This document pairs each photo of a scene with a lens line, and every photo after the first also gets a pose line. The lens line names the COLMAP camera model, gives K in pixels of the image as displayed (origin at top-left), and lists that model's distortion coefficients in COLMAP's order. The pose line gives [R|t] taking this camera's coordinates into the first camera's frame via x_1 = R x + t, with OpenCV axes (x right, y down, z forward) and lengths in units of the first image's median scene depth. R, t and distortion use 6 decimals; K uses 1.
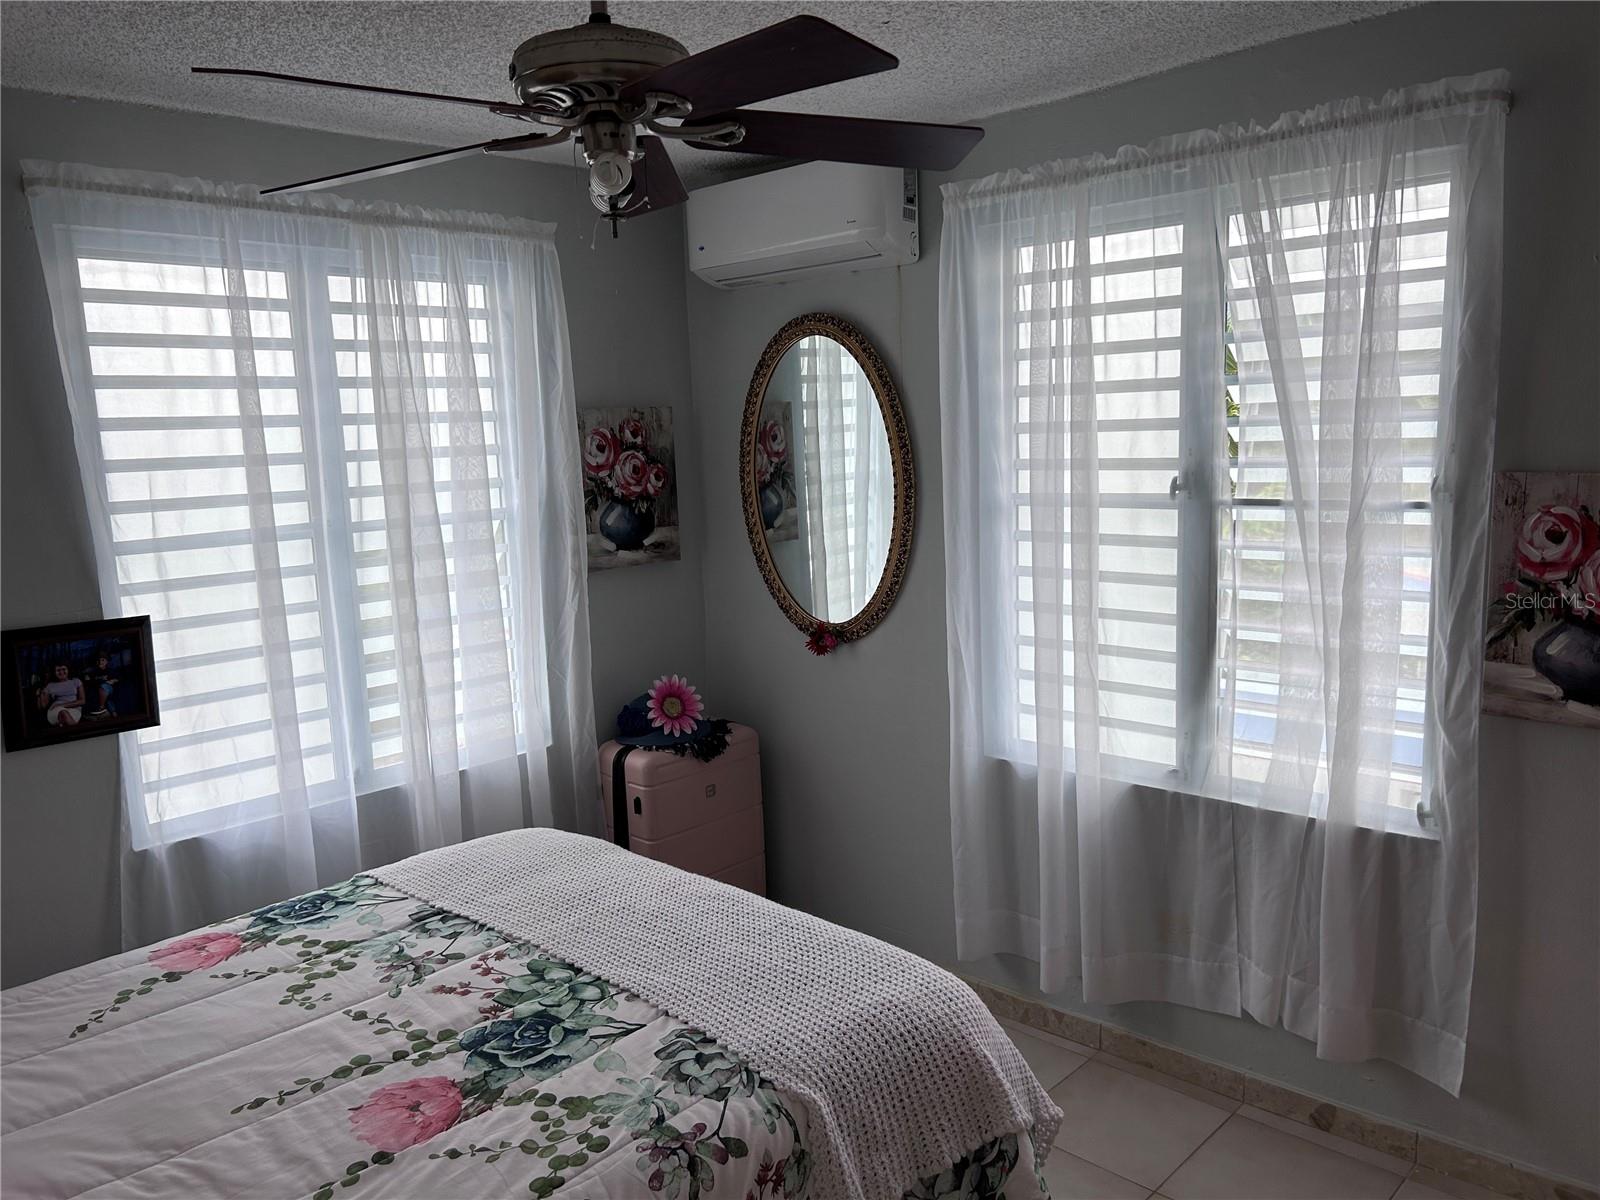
lens RADIAL K [[1209.2, 0, 808.5], [0, 1209.2, 604.6], [0, 0, 1]] dist [0.062956, -0.106240]
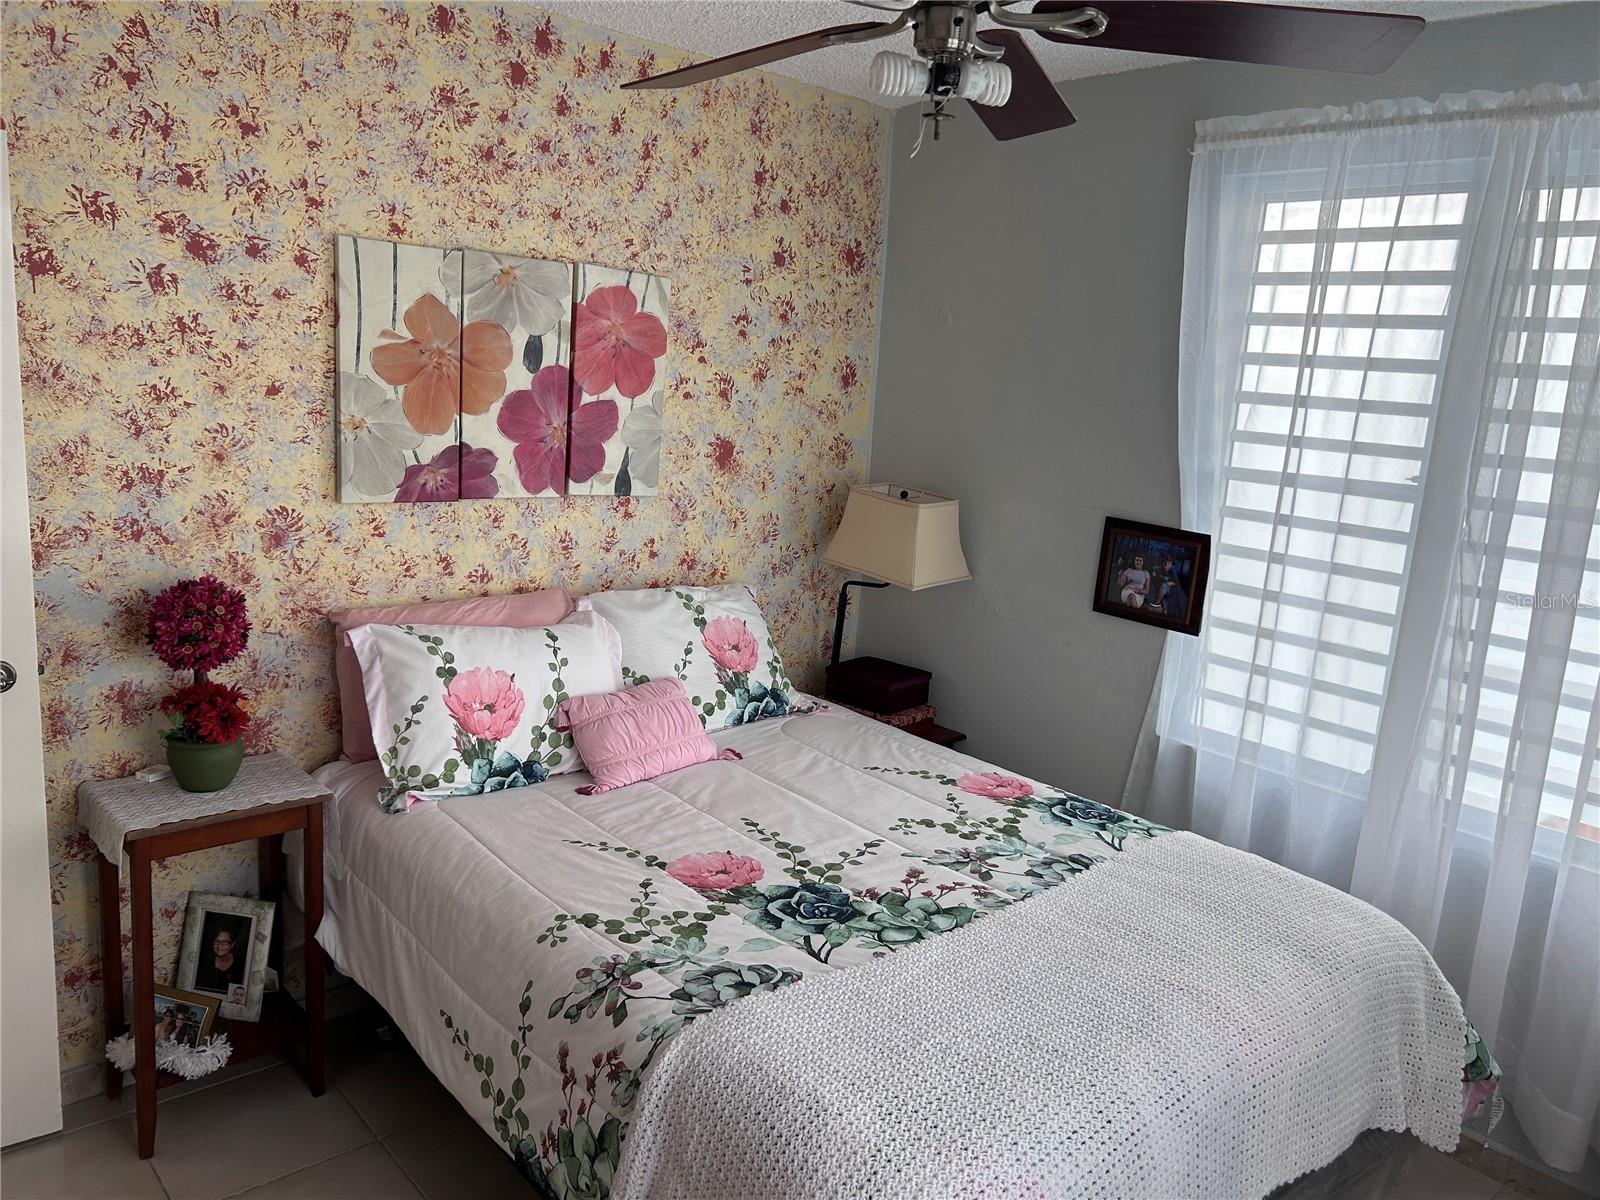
lens RADIAL K [[1209.2, 0, 808.5], [0, 1209.2, 604.6], [0, 0, 1]] dist [0.062956, -0.106240]
pose [[-0.088004, 0.229950, -0.969215, 0.672458], [-0.212587, 0.946239, 0.243802, -0.147052], [0.973171, 0.227498, -0.034388, 0.856242]]
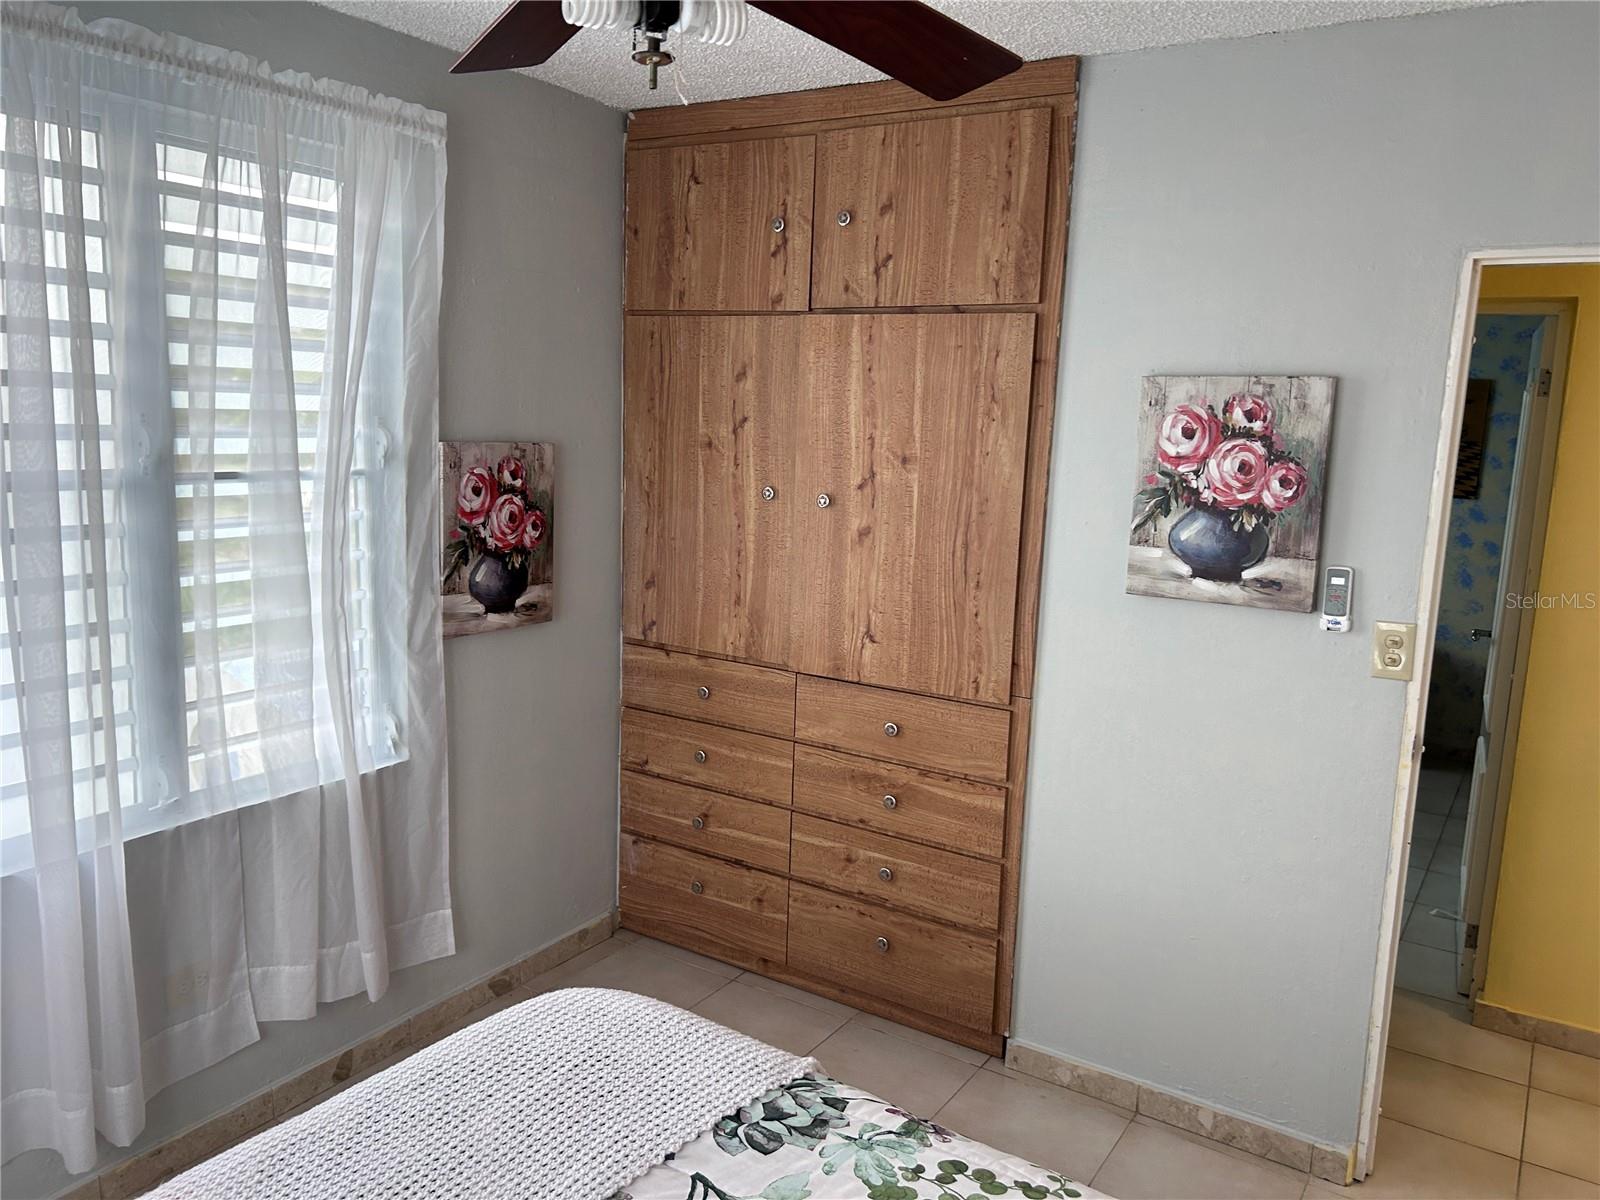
lens RADIAL K [[1209.2, 0, 808.5], [0, 1209.2, 604.6], [0, 0, 1]] dist [0.062956, -0.106240]
pose [[-0.192876, -0.133235, 0.972135, -0.753938], [0.108284, 0.981797, 0.156043, -0.102929], [-0.975230, 0.135364, -0.174938, 0.911823]]
